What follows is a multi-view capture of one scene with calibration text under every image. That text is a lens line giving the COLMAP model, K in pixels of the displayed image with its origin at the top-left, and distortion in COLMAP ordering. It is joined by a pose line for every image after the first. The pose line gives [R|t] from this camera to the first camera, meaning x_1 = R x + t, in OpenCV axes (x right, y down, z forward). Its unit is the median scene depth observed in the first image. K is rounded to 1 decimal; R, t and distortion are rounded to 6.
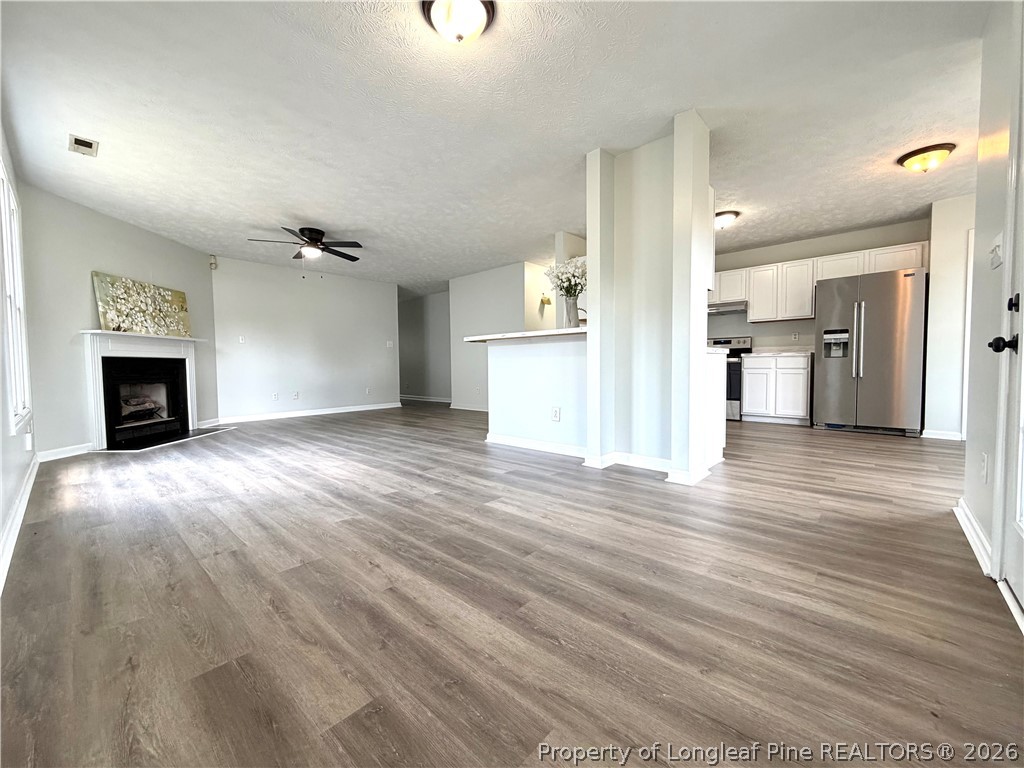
lens RADIAL K [[408.3, 0, 506.7], [0, 408.3, 382.0], [0, 0, 1]] dist [0.001152, 0.000032]
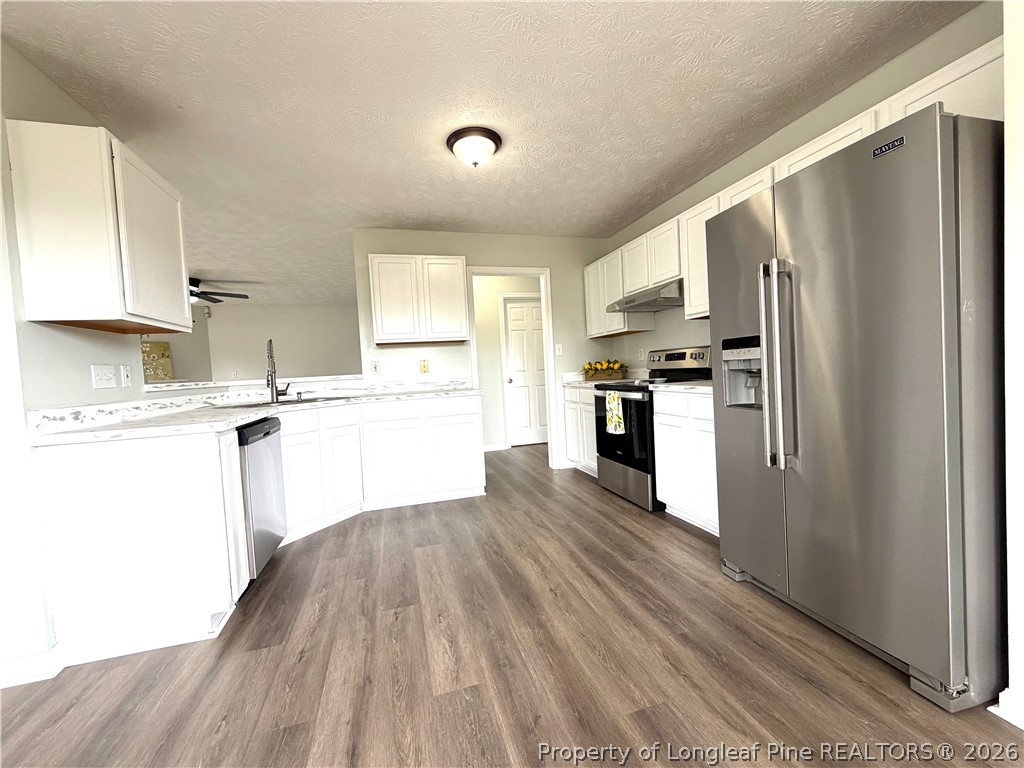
lens RADIAL K [[408.3, 0, 510.7], [0, 408.3, 380.3], [0, 0, 1]] dist [0.001152, 0.000032]
pose [[0.856657, -0.020199, -0.515491, 0.808696], [0.020822, 0.999773, -0.004573, -0.088709], [0.515466, -0.006816, 0.856883, 0.543908]]
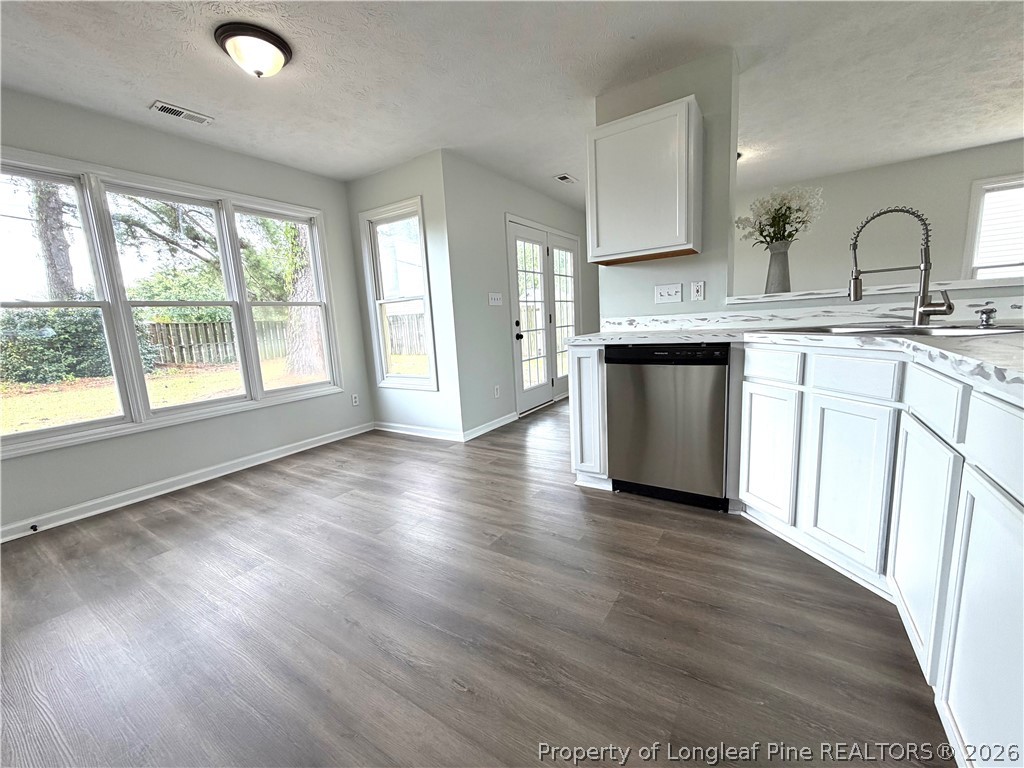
lens RADIAL K [[408.3, 0, 511.2], [0, 408.3, 383.3], [0, 0, 1]] dist [0.001152, 0.000032]
pose [[-0.983260, 0.091762, -0.157417, 0.540718], [0.059485, 0.978255, 0.198692, -0.107030], [0.172227, 0.186002, -0.967337, 1.208281]]
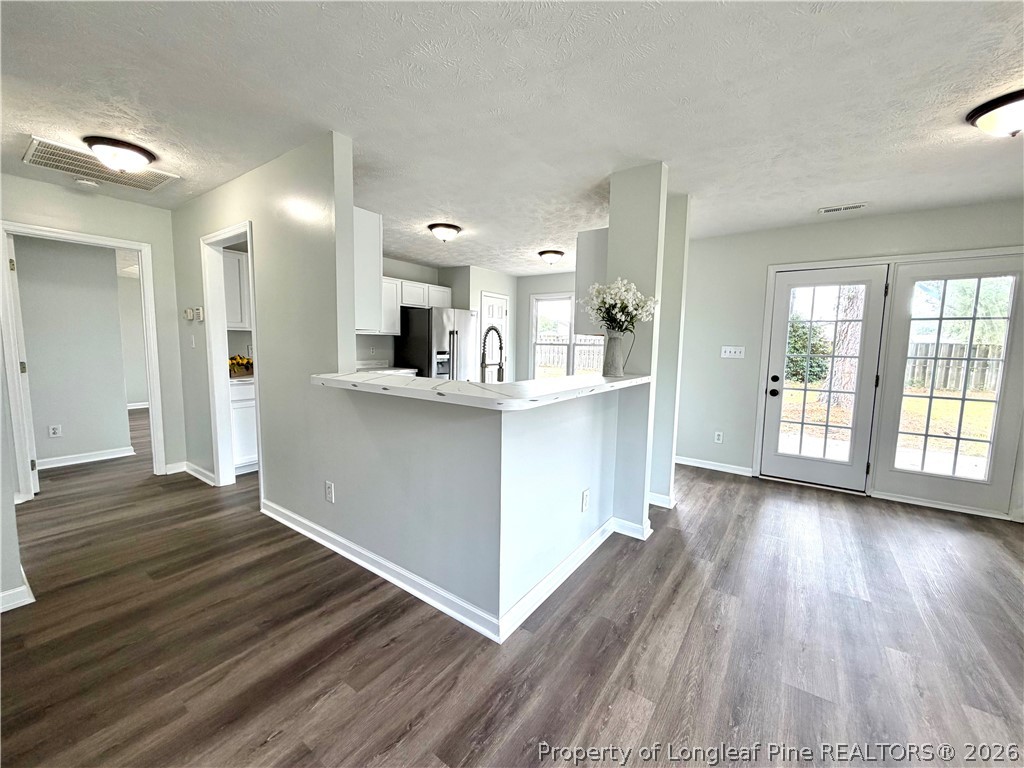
lens RADIAL K [[408.3, 0, 510.9], [0, 408.3, 383.2], [0, 0, 1]] dist [0.001152, 0.000032]
pose [[-0.134675, -0.088944, 0.986890, -0.394978], [0.025142, 0.995336, 0.093136, -0.138860], [-0.990571, 0.037356, -0.131810, 0.952990]]
